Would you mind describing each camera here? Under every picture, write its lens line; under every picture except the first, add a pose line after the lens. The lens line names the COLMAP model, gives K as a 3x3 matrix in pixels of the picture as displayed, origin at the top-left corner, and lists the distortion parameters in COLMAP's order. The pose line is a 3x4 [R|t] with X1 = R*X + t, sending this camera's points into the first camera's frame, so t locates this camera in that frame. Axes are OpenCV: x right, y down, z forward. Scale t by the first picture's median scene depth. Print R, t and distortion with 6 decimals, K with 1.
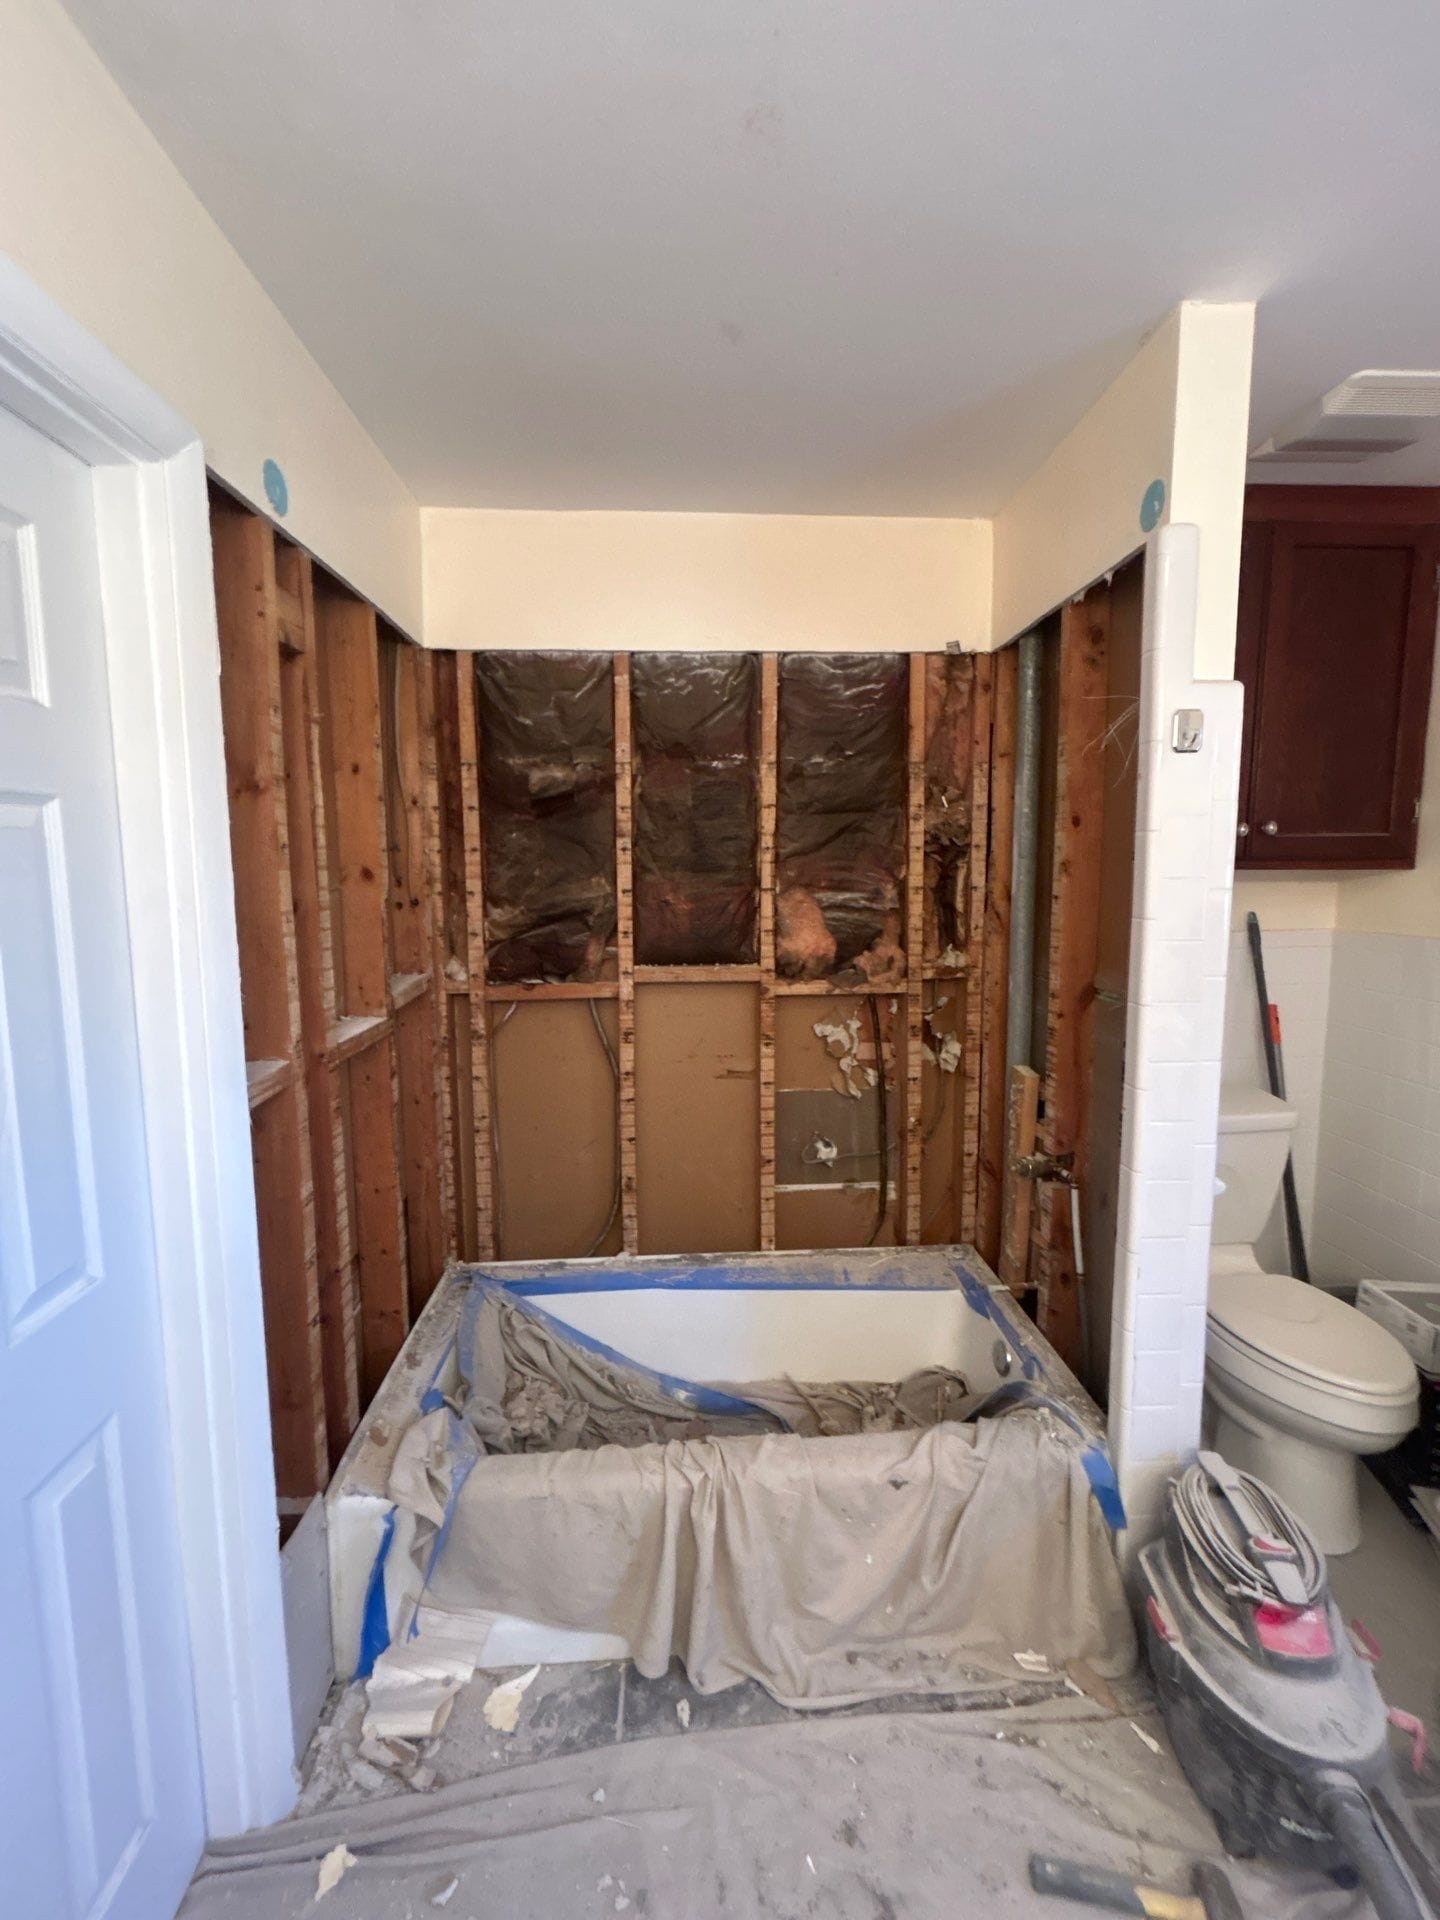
lens RADIAL K [[797.2, 0, 720.0], [0, 797.2, 960.0], [0, 0, 1]] dist [0.000234, -0.000014]
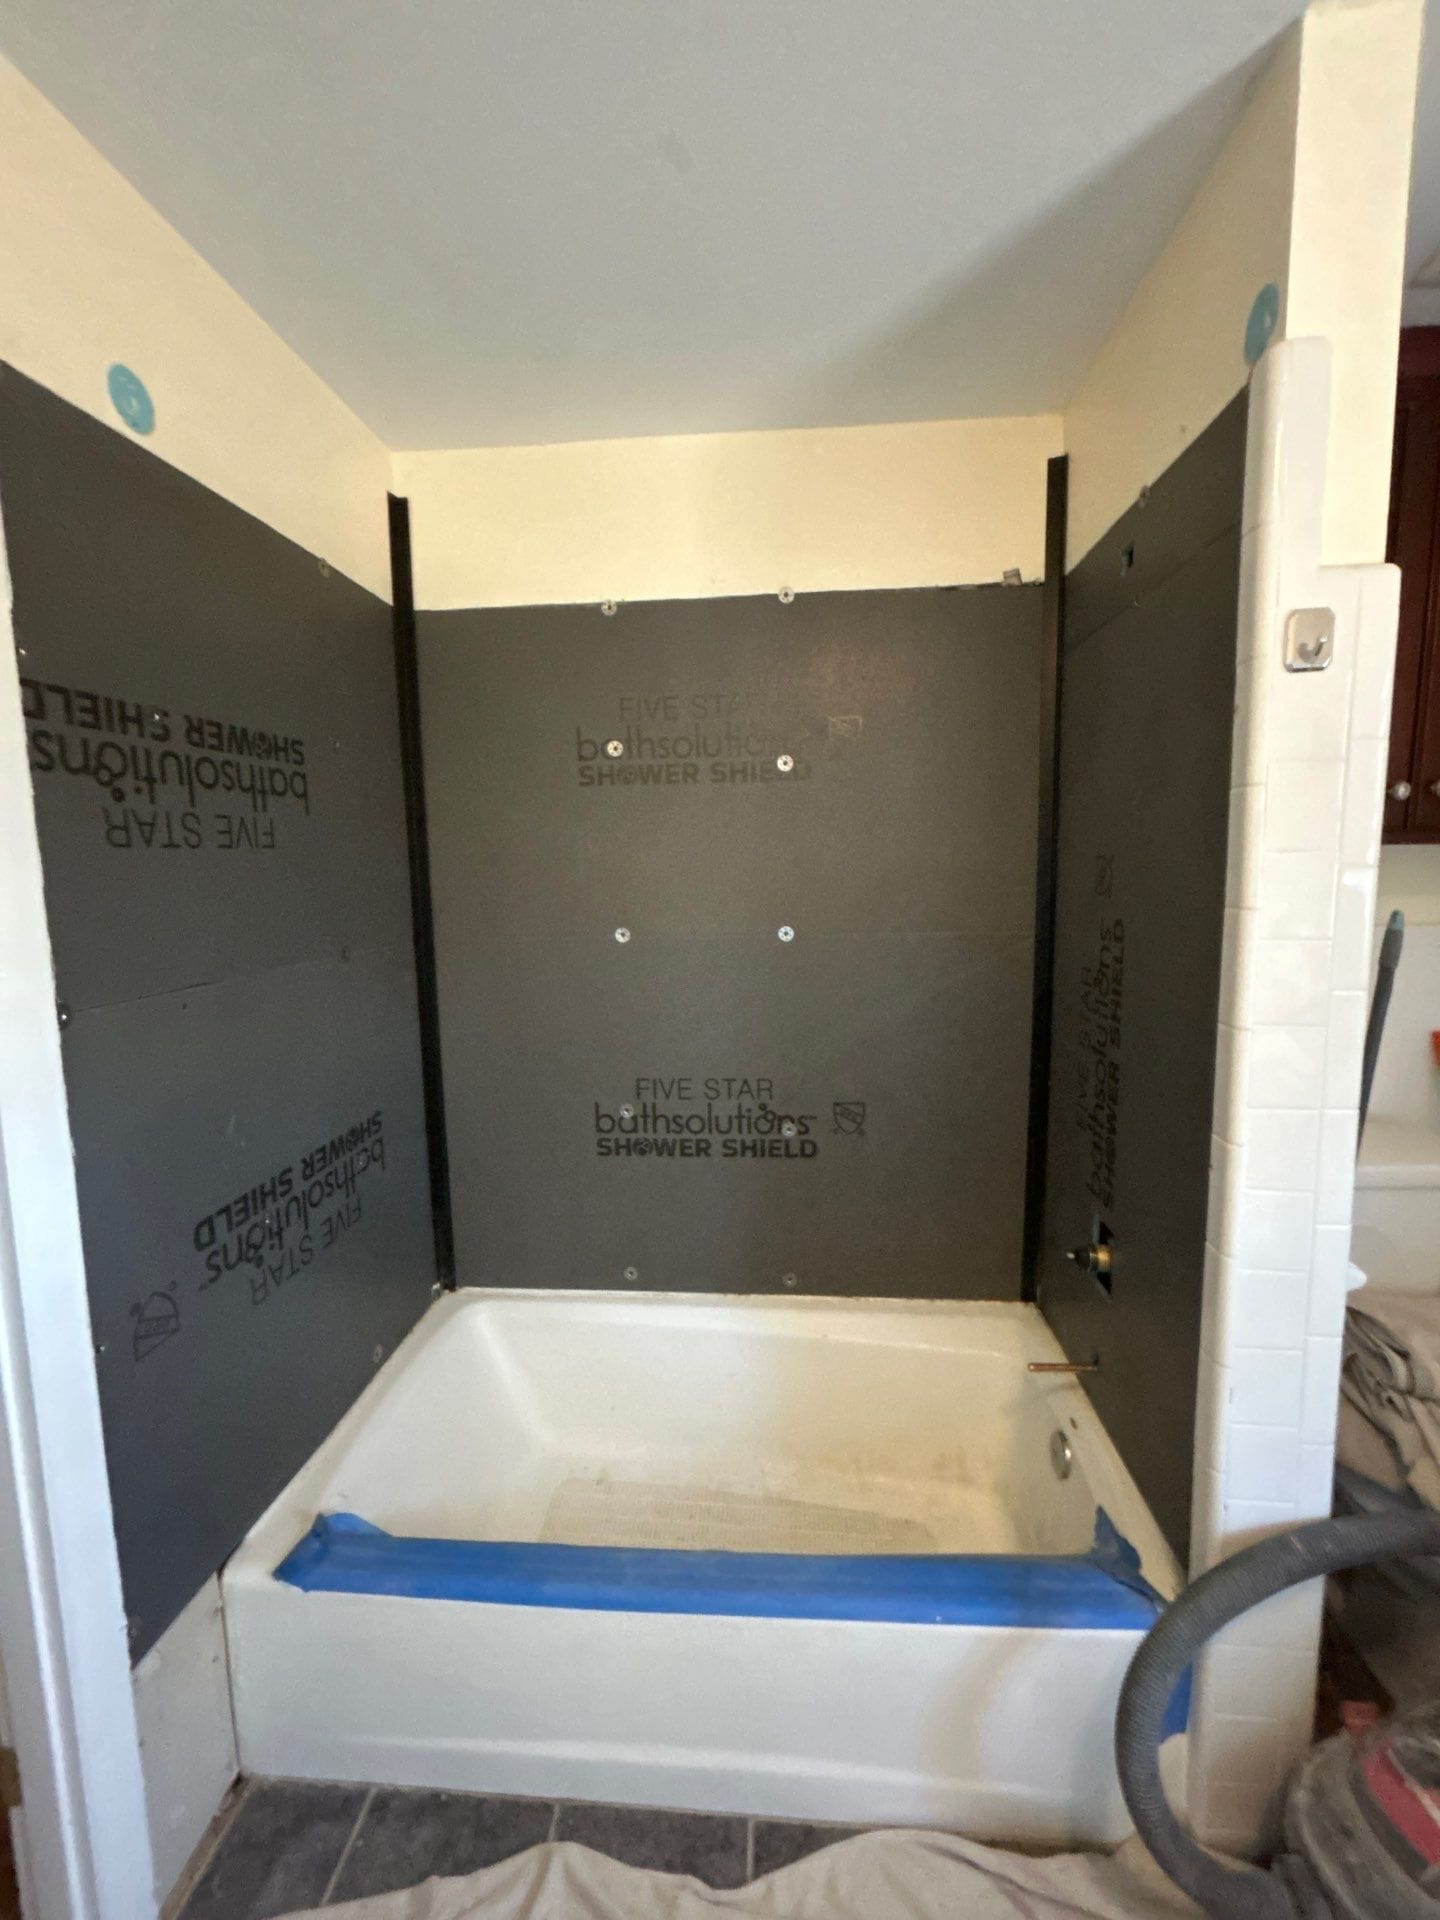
lens RADIAL K [[771.6, 0, 720.0], [0, 771.6, 938.8], [0, 0, 1]] dist [0.001360, 0.000092]
pose [[0.991120, 0.005630, -0.132855, 0.156365], [-0.004782, 0.999966, 0.006703, -0.027358], [0.132888, -0.006008, 0.991113, 0.245329]]
